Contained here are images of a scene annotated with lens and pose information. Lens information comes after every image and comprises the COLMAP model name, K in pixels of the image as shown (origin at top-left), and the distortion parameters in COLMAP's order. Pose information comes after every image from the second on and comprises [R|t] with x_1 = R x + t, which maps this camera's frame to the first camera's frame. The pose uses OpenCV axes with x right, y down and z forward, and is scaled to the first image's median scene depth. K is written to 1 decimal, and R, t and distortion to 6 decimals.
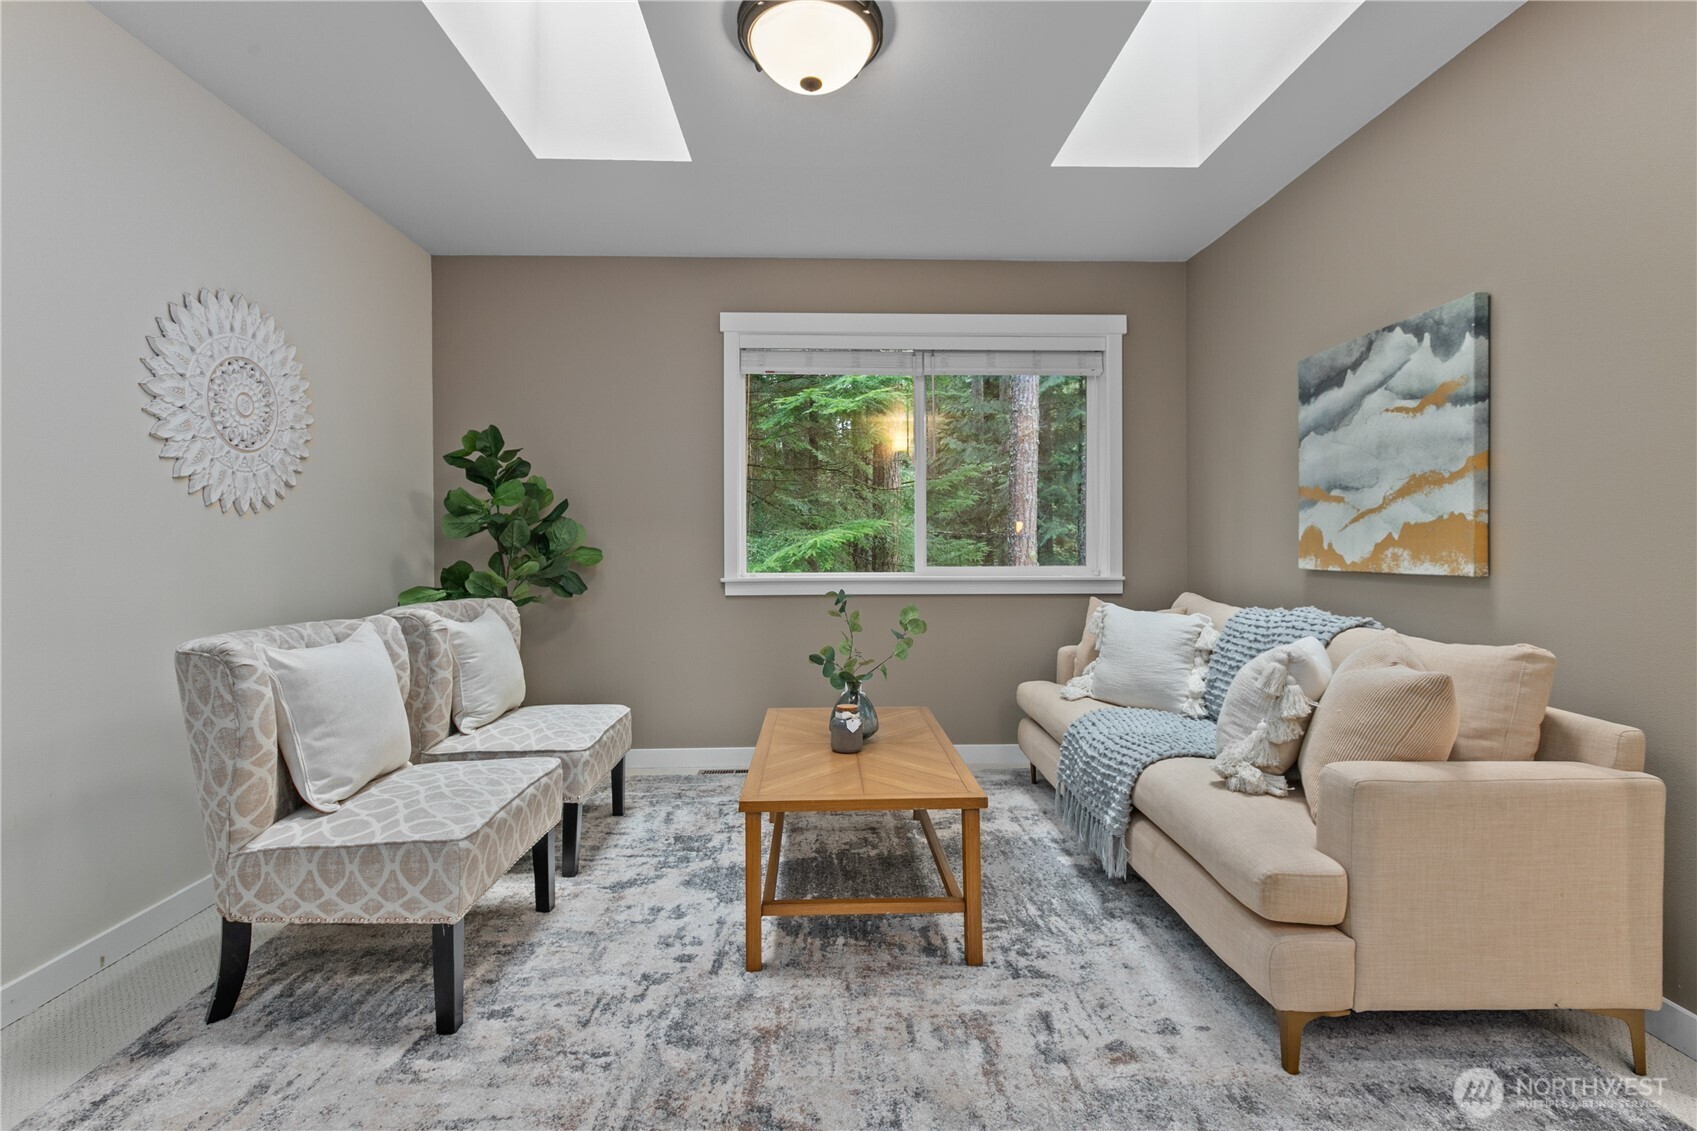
lens RADIAL K [[769.8, 0, 849.2], [0, 769.8, 550.3], [0, 0, 1]] dist [-0.000358, 0.000525]
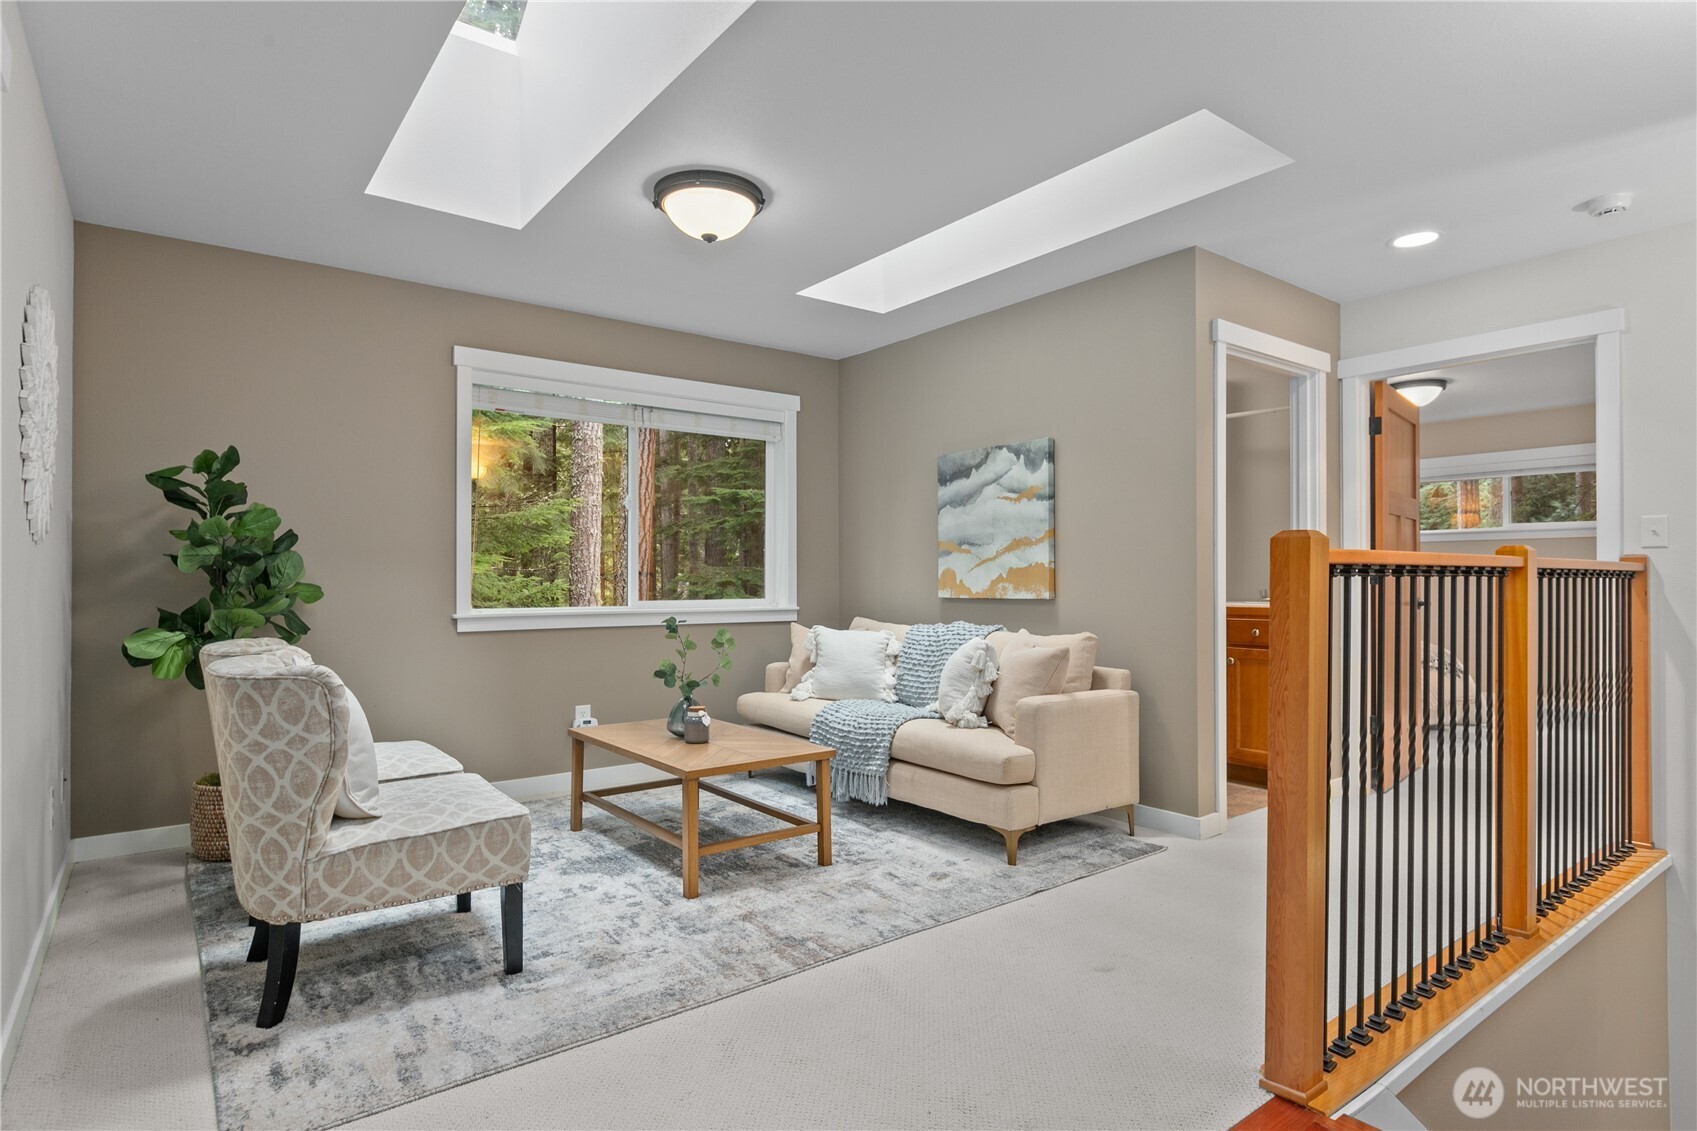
lens RADIAL K [[901.2, 0, 848.0], [0, 901.2, 571.9], [0, 0, 1]] dist [-0.000664, -0.001087]
pose [[0.814231, 0.007518, 0.580492, -0.753715], [0.003553, 0.999833, -0.017932, 0.007522], [-0.580530, 0.016664, 0.814068, -0.406062]]
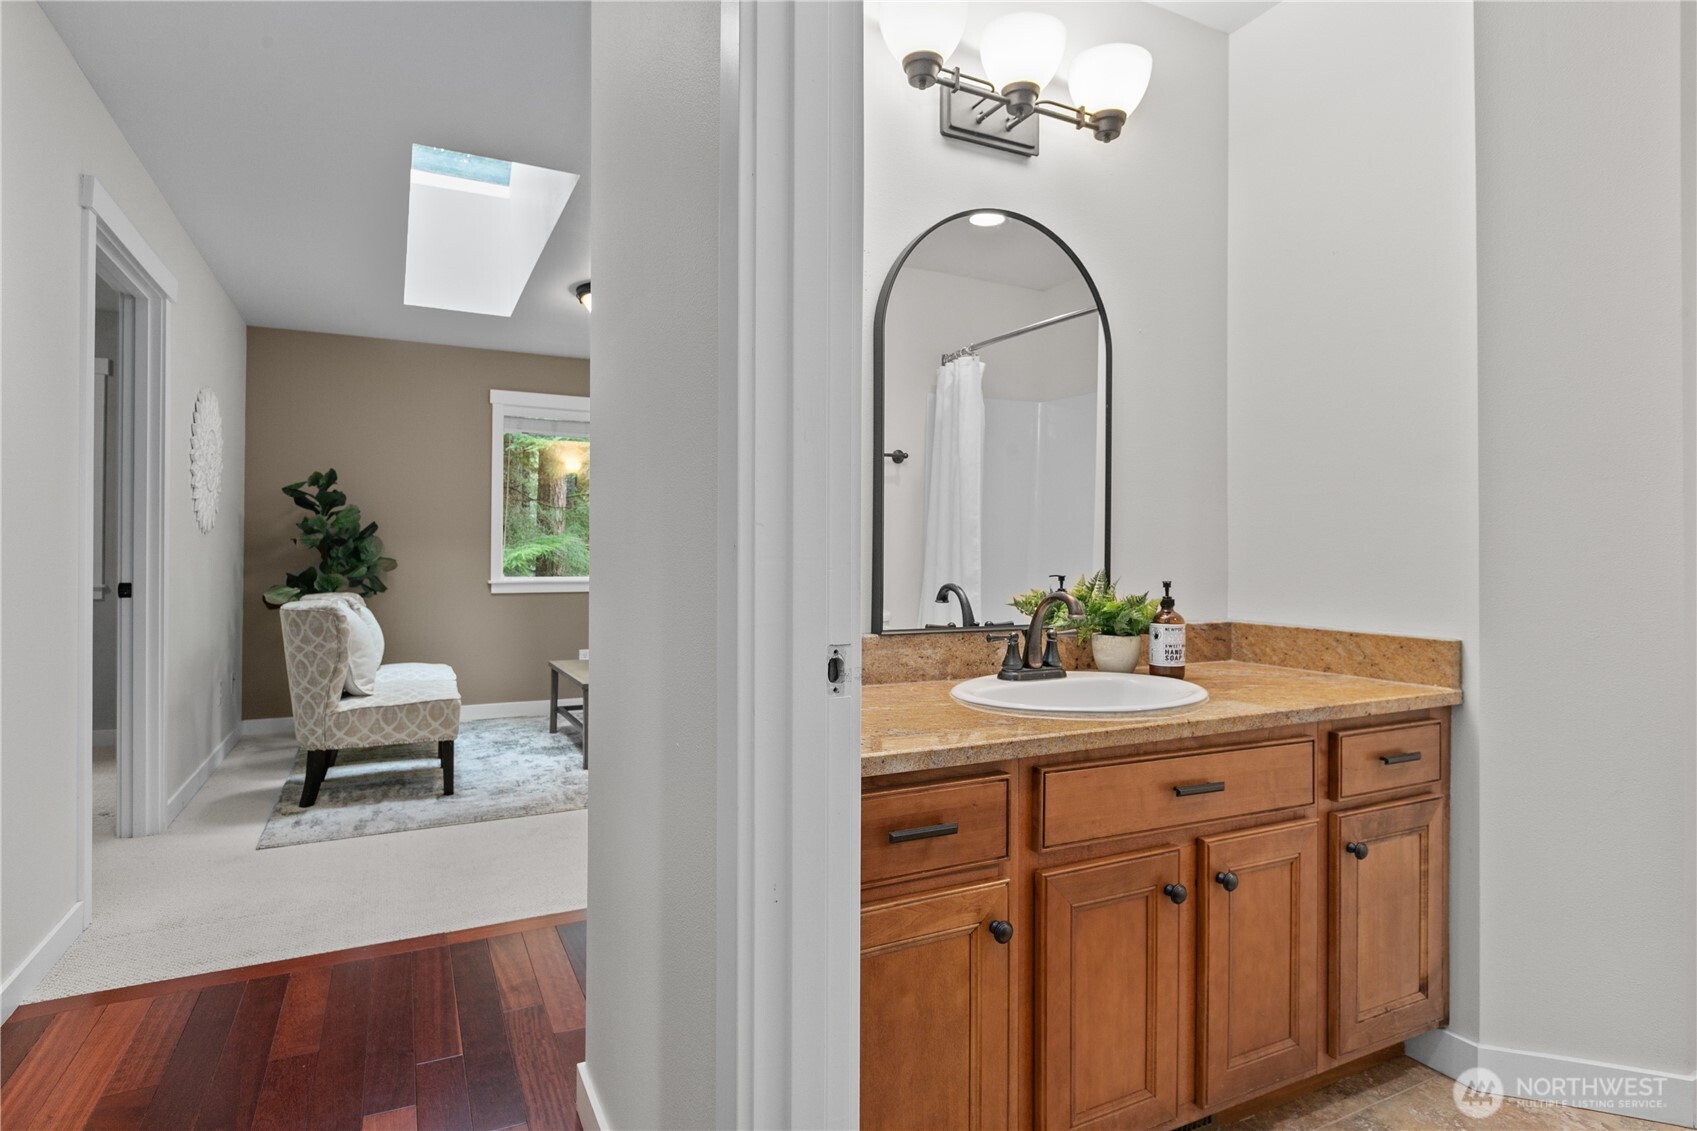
lens RADIAL K [[901.2, 0, 841.4], [0, 901.2, 546.2], [0, 0, 1]] dist [-0.000664, -0.001087]
pose [[0.909792, 0.013935, 0.414831, -0.464918], [-0.004789, 0.999722, -0.023078, 0.014303], [-0.415037, 0.019009, 0.909606, -1.305893]]
